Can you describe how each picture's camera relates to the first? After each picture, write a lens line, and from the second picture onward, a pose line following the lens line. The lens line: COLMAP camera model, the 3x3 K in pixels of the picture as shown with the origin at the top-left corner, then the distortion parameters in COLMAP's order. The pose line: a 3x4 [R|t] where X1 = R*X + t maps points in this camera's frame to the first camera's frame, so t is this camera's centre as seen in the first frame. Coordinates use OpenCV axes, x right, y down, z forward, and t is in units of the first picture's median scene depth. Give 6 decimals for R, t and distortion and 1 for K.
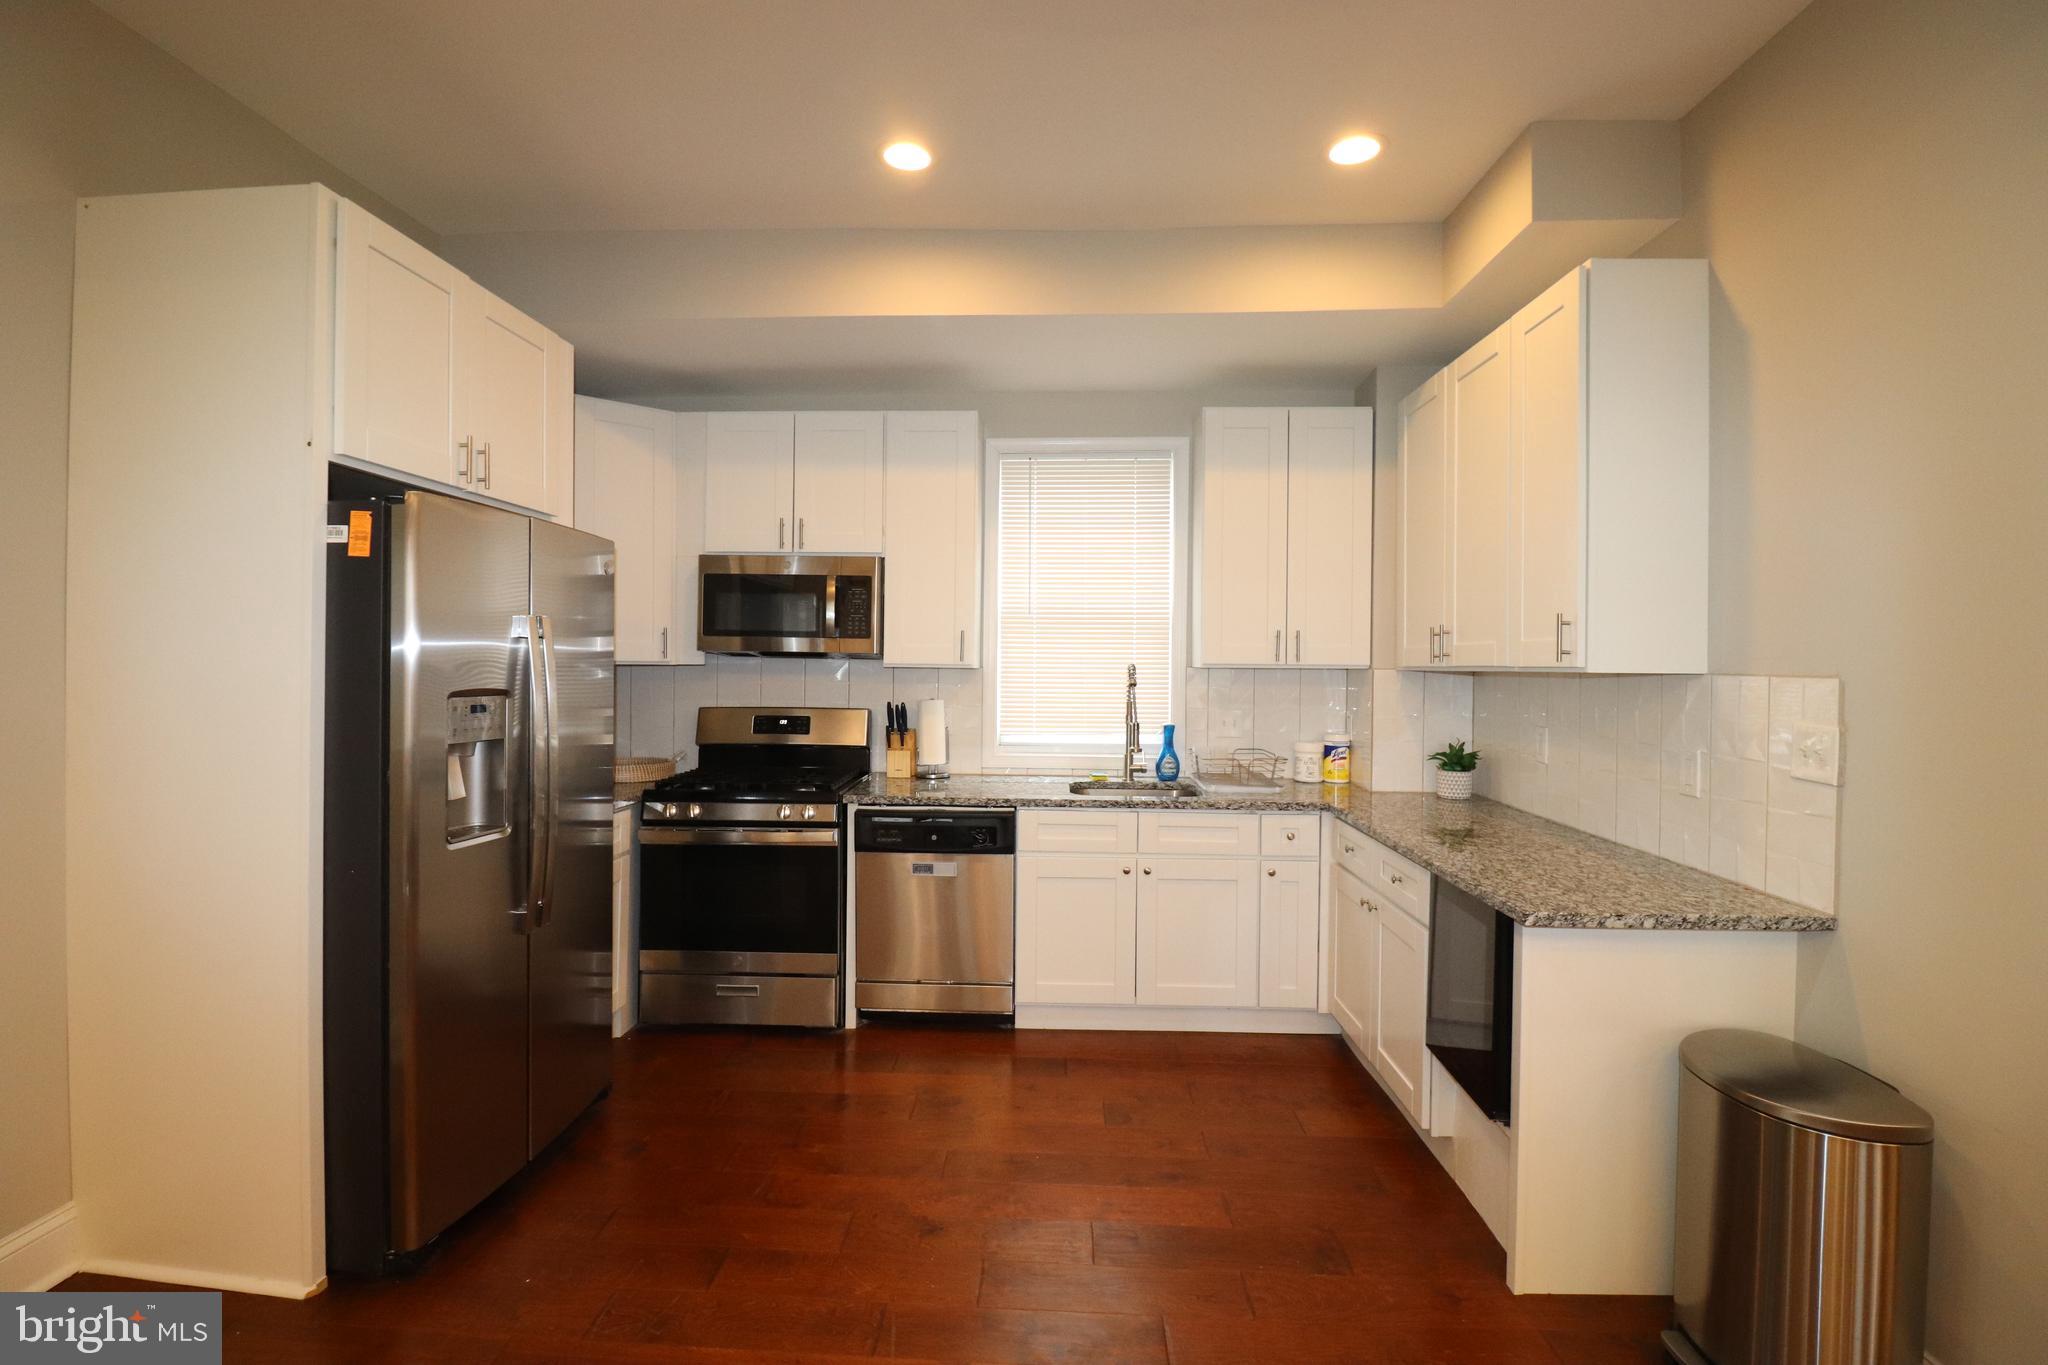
lens RADIAL K [[944.4, 0, 1014.1], [0, 944.4, 665.5], [0, 0, 1]] dist [0.001599, -0.014228]
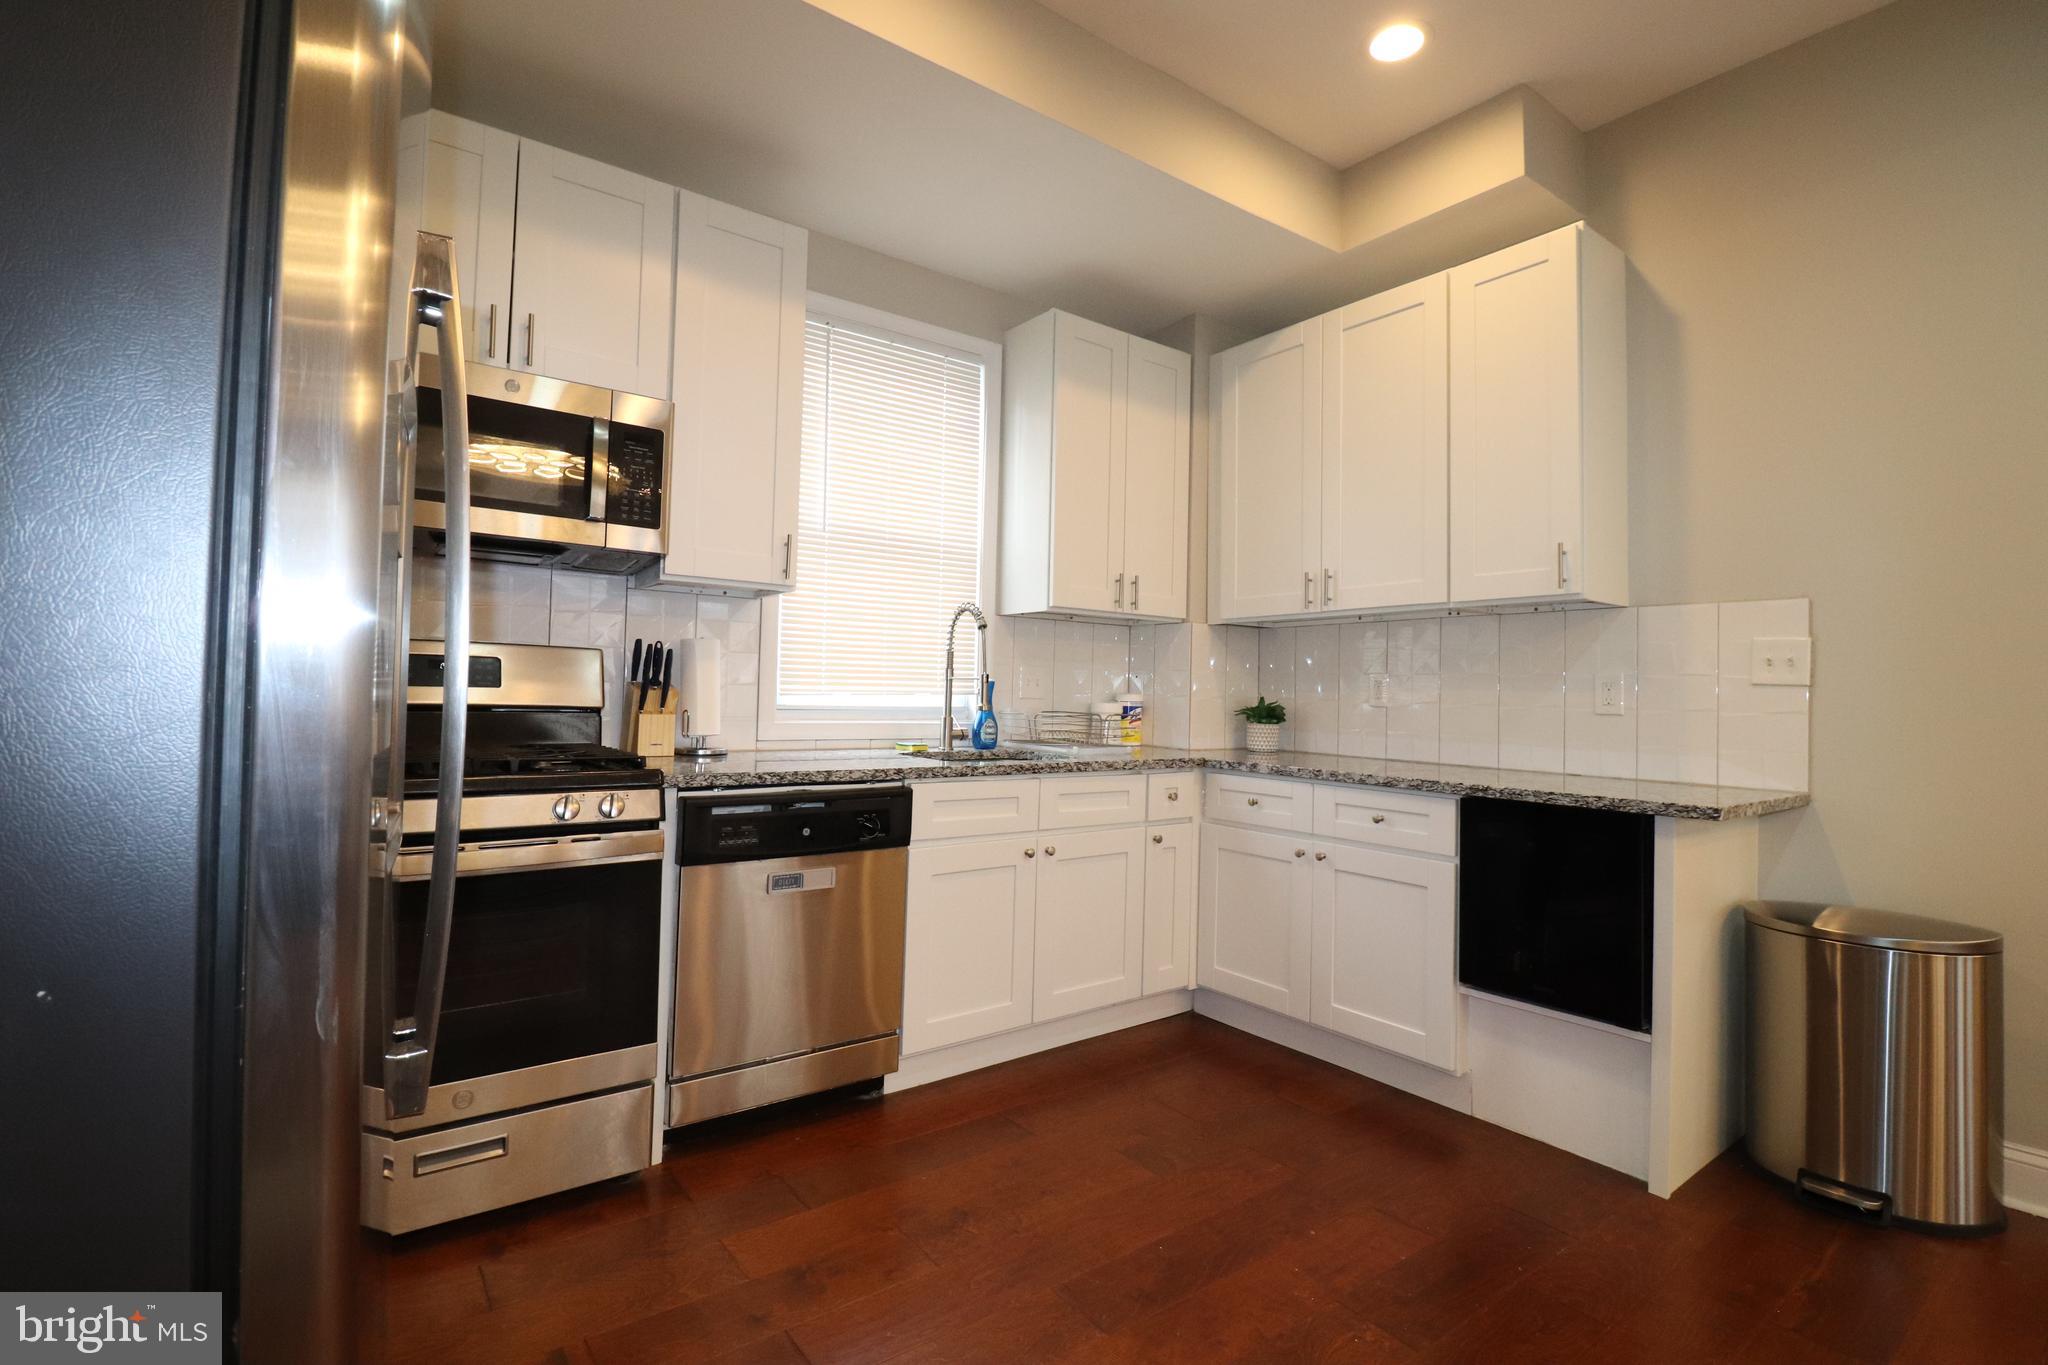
lens RADIAL K [[944.4, 0, 1014.1], [0, 944.4, 665.5], [0, 0, 1]] dist [0.001599, -0.014228]
pose [[0.777083, 0.026620, 0.628834, -0.380944], [-0.010813, 0.999522, -0.028949, 0.081360], [-0.629305, 0.015696, 0.777000, 0.383534]]
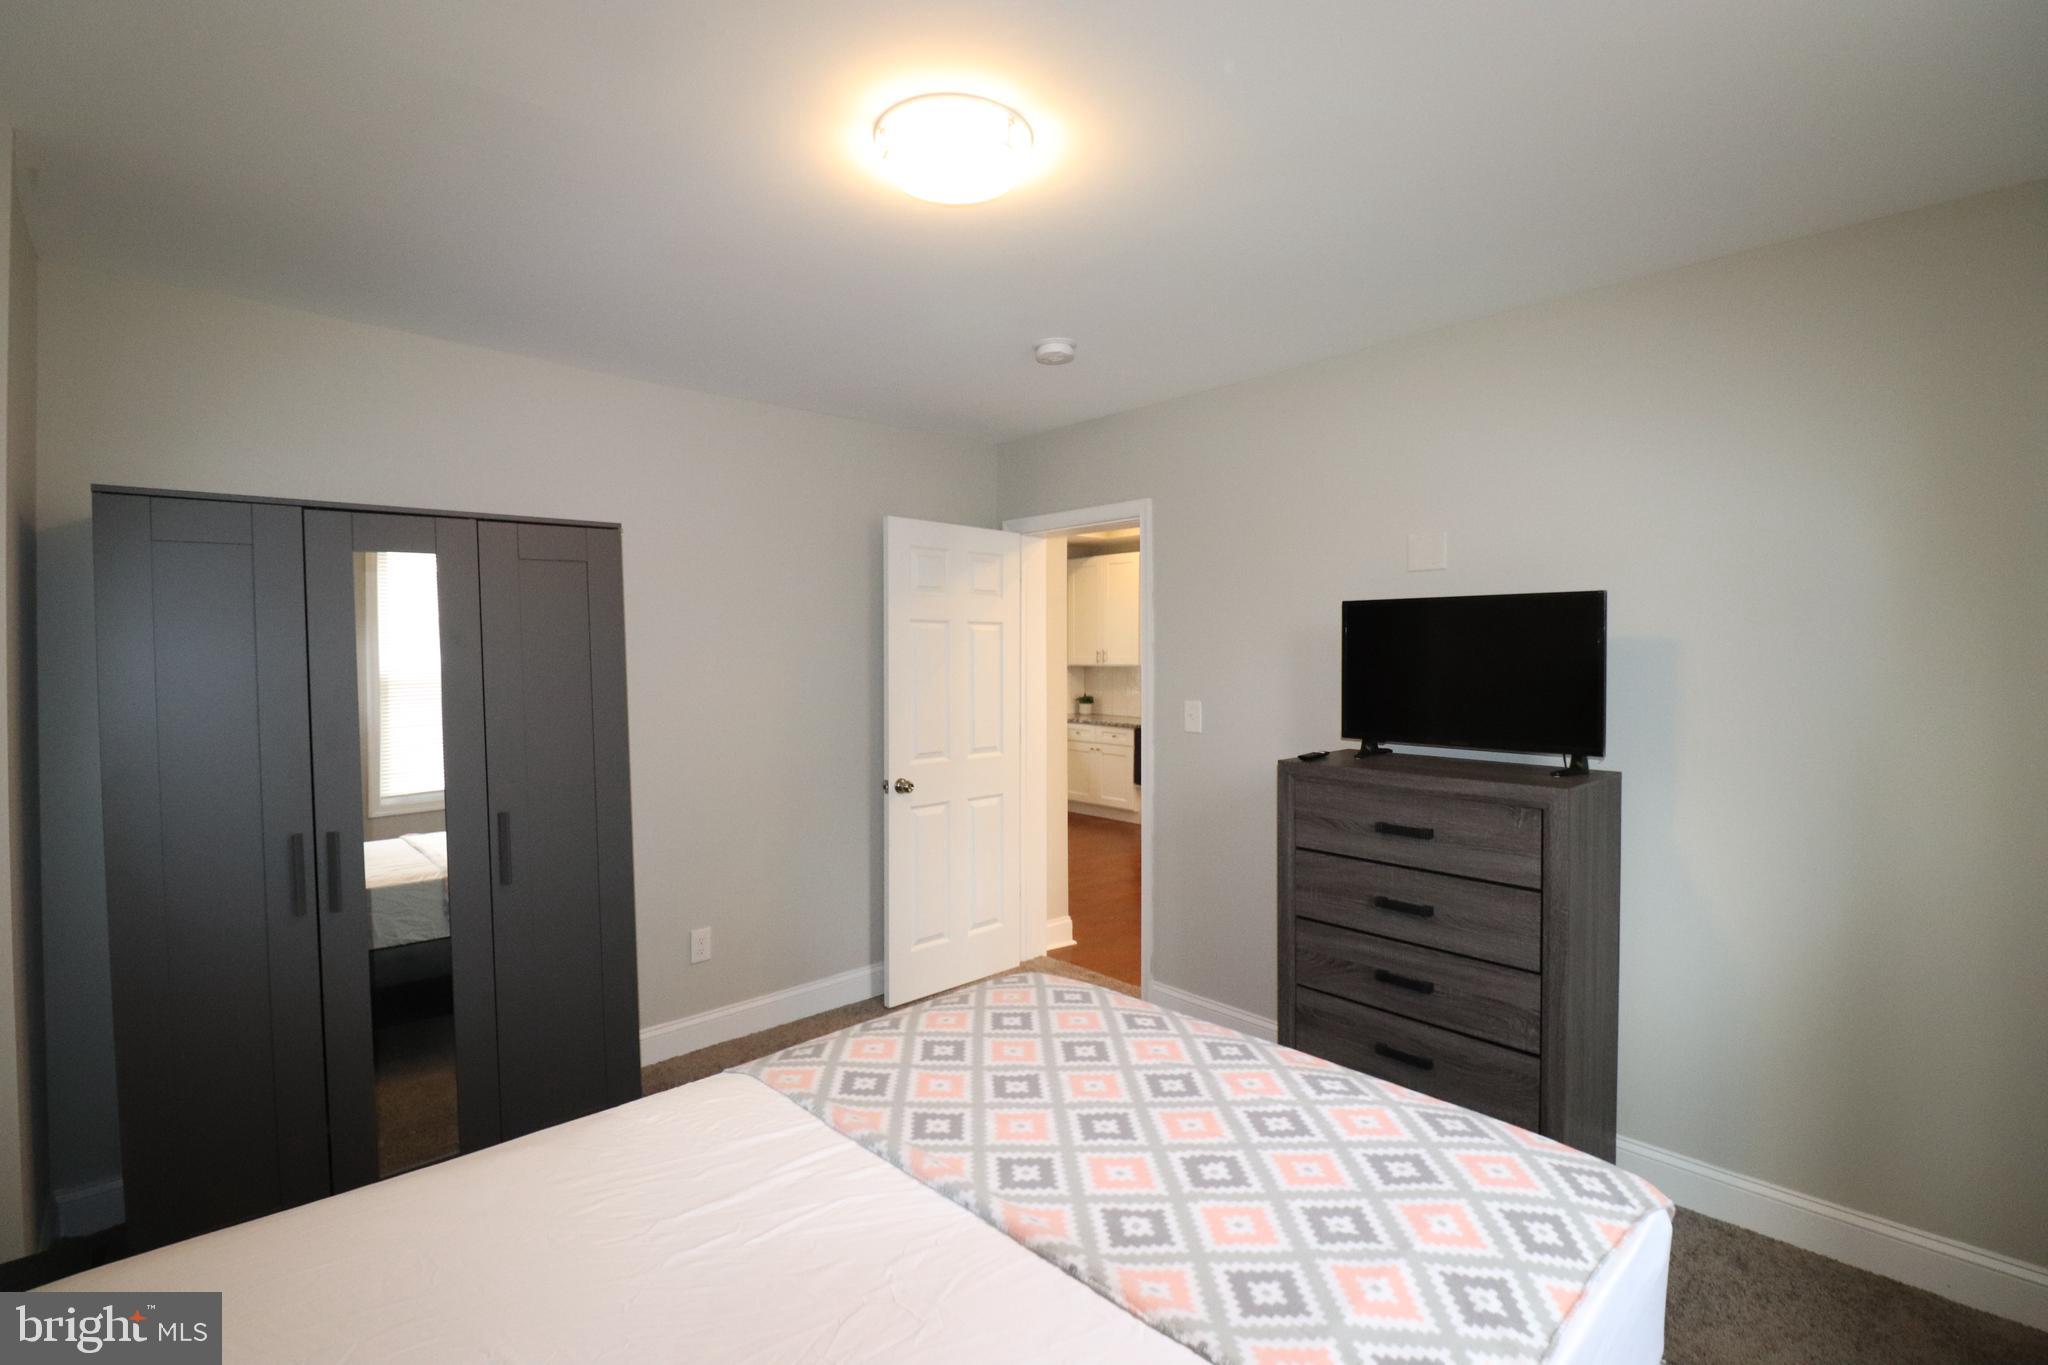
lens RADIAL K [[944.4, 0, 1014.1], [0, 944.4, 665.5], [0, 0, 1]] dist [0.001599, -0.014228]
pose [[0.709176, -0.013574, 0.704901, -1.561974], [0.001935, 0.999848, 0.017307, -0.044038], [-0.705029, -0.010910, 0.709095, -0.749265]]
